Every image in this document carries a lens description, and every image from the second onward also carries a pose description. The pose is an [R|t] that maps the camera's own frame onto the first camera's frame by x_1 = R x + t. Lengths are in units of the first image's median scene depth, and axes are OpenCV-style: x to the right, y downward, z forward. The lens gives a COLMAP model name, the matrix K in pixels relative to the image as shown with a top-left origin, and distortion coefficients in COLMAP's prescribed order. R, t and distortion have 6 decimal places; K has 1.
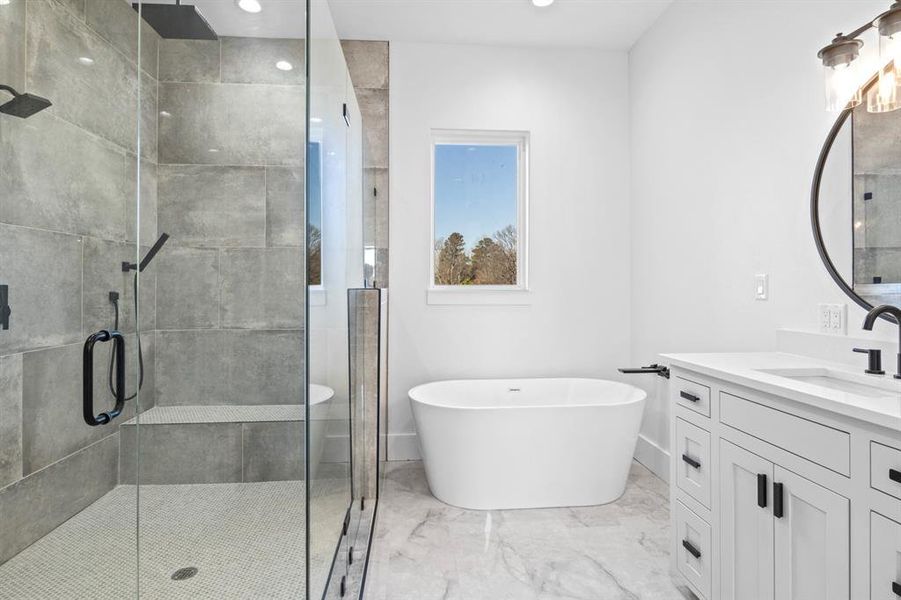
lens RADIAL K [[469.6, 0, 452.7], [0, 469.6, 279.2], [0, 0, 1]] dist [-0.000361, -0.000402]
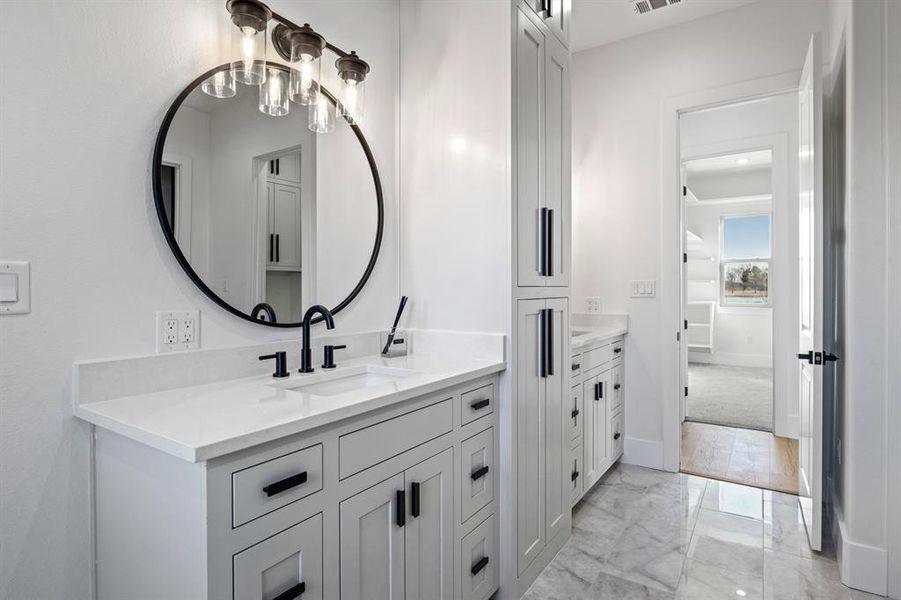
lens RADIAL K [[468.9, 0, 449.2], [0, 468.9, 292.3], [0, 0, 1]] dist [0.001021, 0.011905]
pose [[-0.783639, -0.003300, 0.621208, 0.006663], [-0.011060, 0.999901, -0.008641, 0.017587], [-0.621118, -0.013642, -0.783598, 0.918858]]
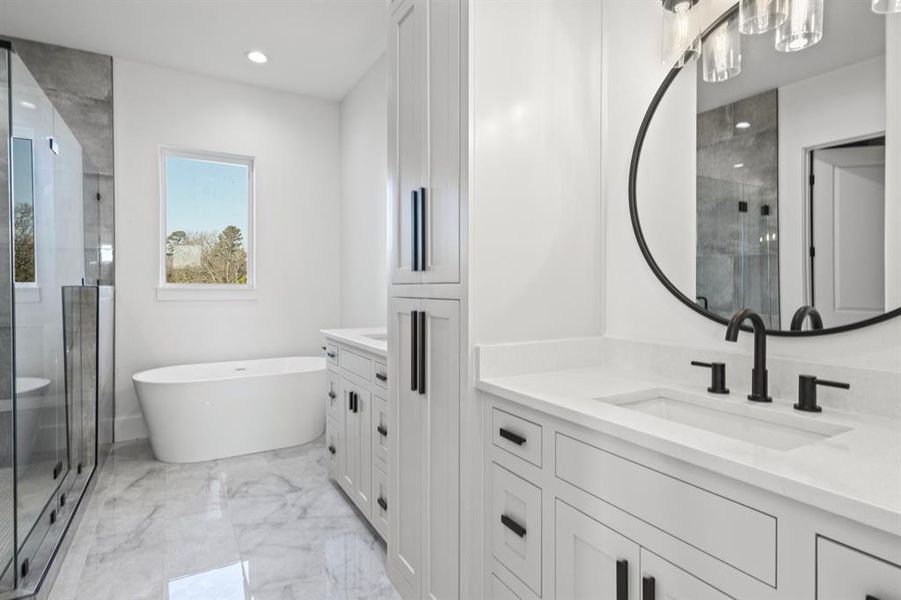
lens RADIAL K [[468.9, 0, 449.2], [0, 468.9, 292.3], [0, 0, 1]] dist [0.001021, 0.011905]
pose [[0.906026, 0.000095, 0.423222, 0.134777], [-0.012828, 0.999547, 0.027238, -0.007347], [-0.423027, -0.030108, 0.905617, -0.413452]]
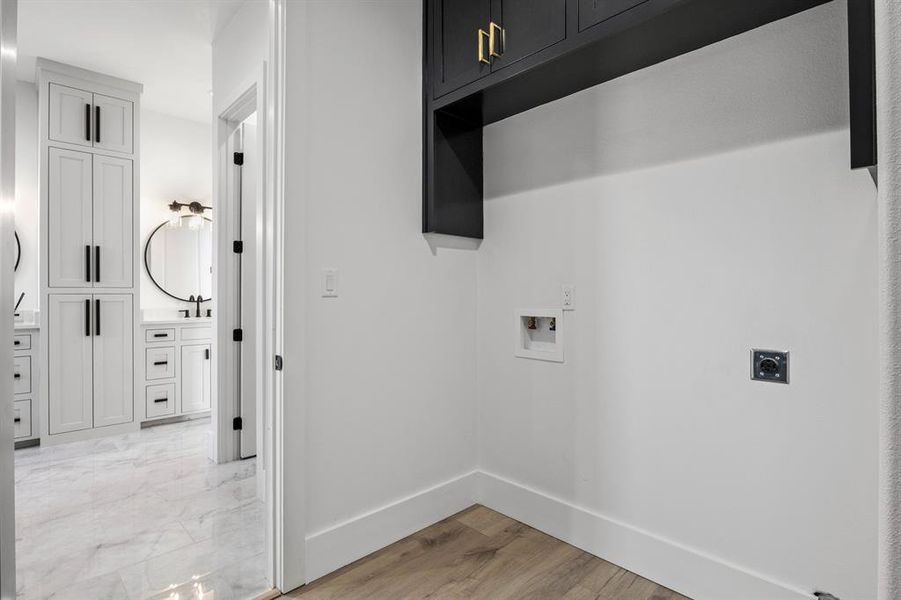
lens RADIAL K [[451.8, 0, 449.3], [0, 451.8, 294.2], [0, 0, 1]] dist [-0.008386, -0.000574]
pose [[-0.633267, 0.003496, 0.773926, -1.424769], [-0.014935, 0.999748, -0.016737, 0.027779], [-0.773790, -0.022157, -0.633055, 0.223783]]
